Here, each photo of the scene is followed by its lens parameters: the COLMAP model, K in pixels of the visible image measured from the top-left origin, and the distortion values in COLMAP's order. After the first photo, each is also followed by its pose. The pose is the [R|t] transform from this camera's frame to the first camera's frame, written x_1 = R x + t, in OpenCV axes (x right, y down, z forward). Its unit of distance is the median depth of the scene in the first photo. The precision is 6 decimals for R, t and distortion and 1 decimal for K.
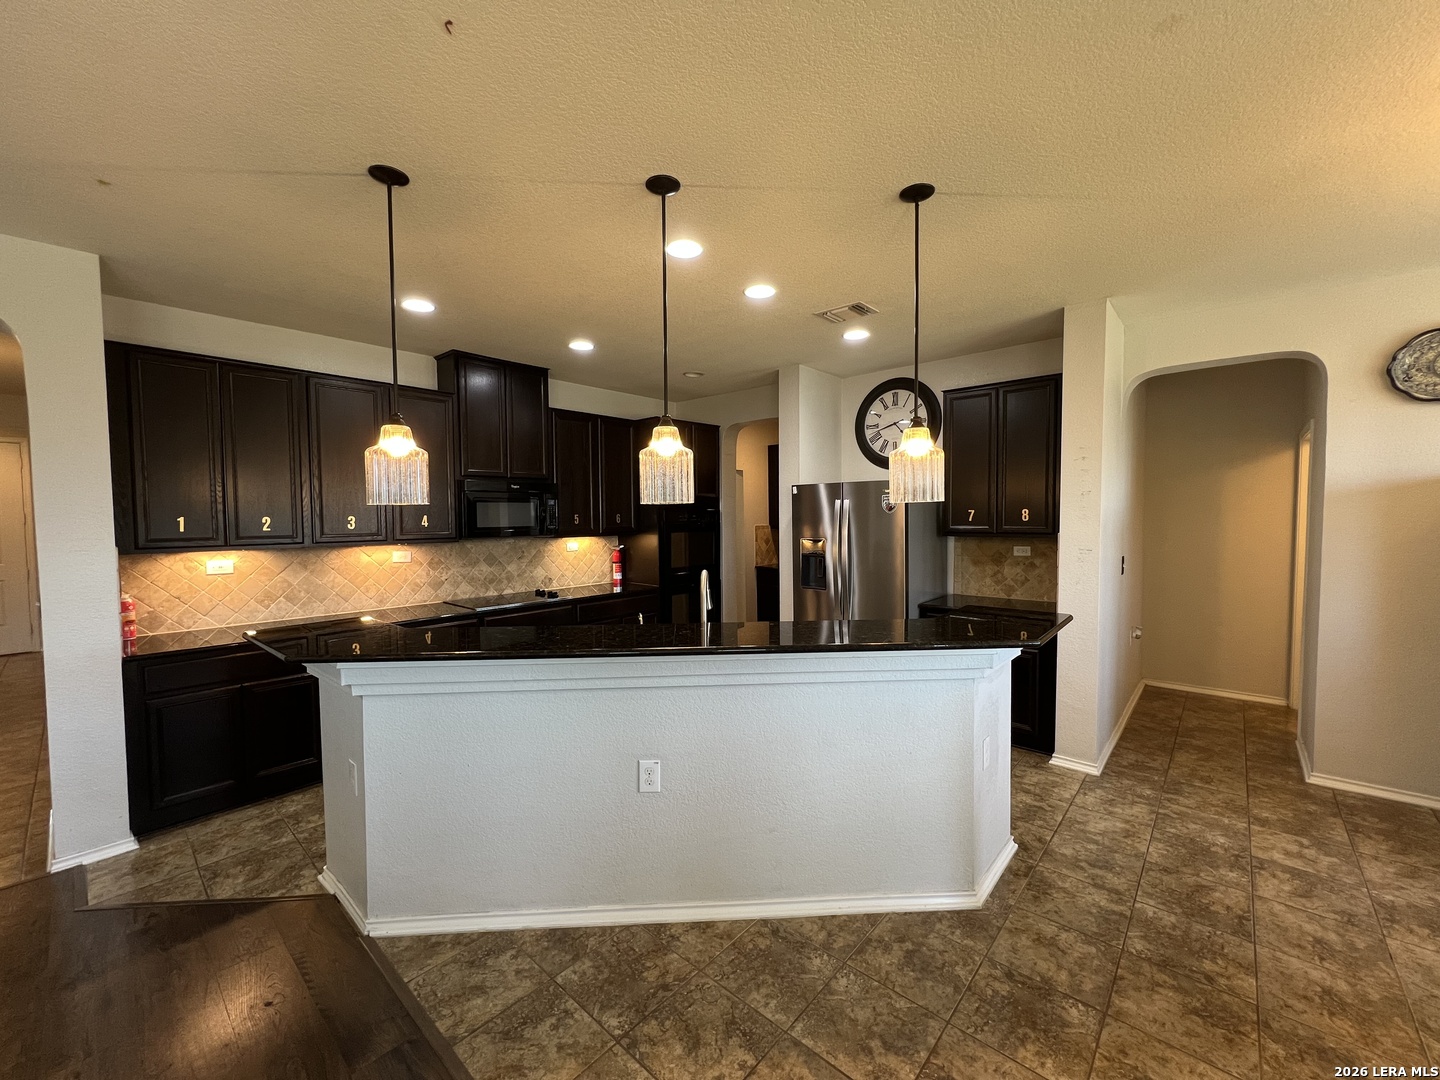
lens RADIAL K [[572.4, 0, 713.0], [0, 572.4, 541.3], [0, 0, 1]] dist [-0.012369, 0.000151]
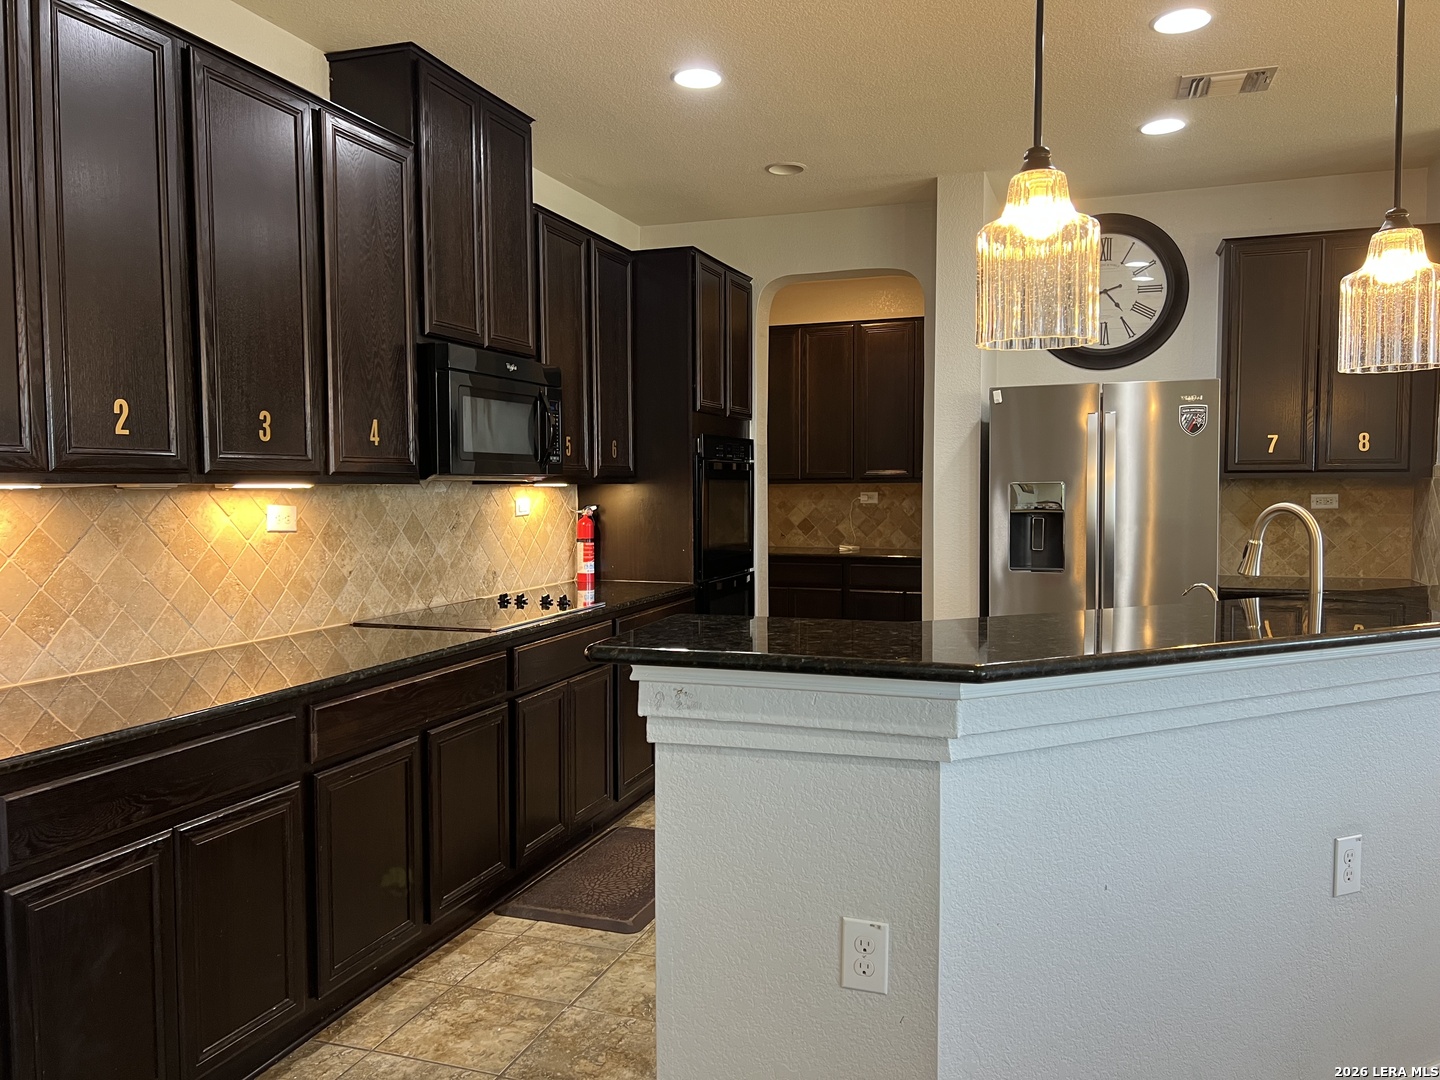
lens RADIAL K [[1083.0, 0, 720.0], [0, 1083.0, 540.0], [0, 0, 1]] dist [0.118776, -0.244581]
pose [[0.922435, -0.015878, 0.385825, -0.524131], [0.014042, 0.999873, 0.007574, 0.039184], [-0.385896, -0.001569, 0.922541, 0.118852]]
